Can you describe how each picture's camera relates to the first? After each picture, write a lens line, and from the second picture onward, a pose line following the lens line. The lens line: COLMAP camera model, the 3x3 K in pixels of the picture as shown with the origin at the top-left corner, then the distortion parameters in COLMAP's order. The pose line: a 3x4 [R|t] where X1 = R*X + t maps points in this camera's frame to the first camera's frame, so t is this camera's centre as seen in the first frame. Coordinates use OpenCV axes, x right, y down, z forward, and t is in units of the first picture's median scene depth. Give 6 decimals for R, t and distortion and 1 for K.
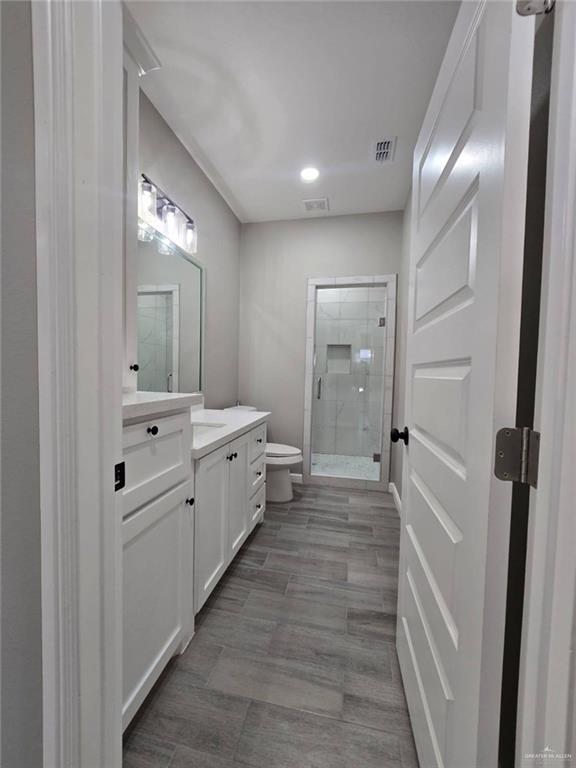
lens RADIAL K [[313.0, 0, 288.4], [0, 313.0, 383.3], [0, 0, 1]] dist [-0.002350, 0.000403]
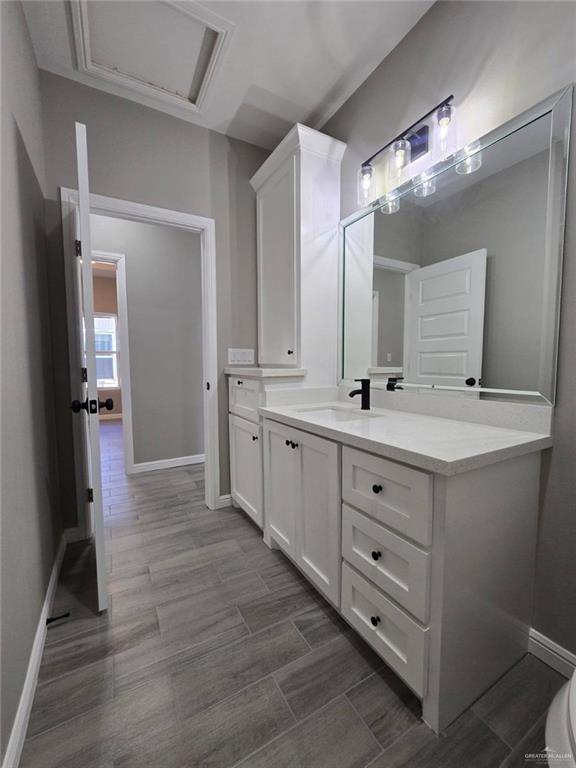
lens RADIAL K [[313.0, 0, 286.5], [0, 313.0, 385.4], [0, 0, 1]] dist [-0.002350, 0.000403]
pose [[-0.748061, 0.032101, -0.662853, 0.427264], [-0.039627, 0.994886, 0.092902, -0.022739], [0.662446, 0.095764, -0.742963, 1.626525]]
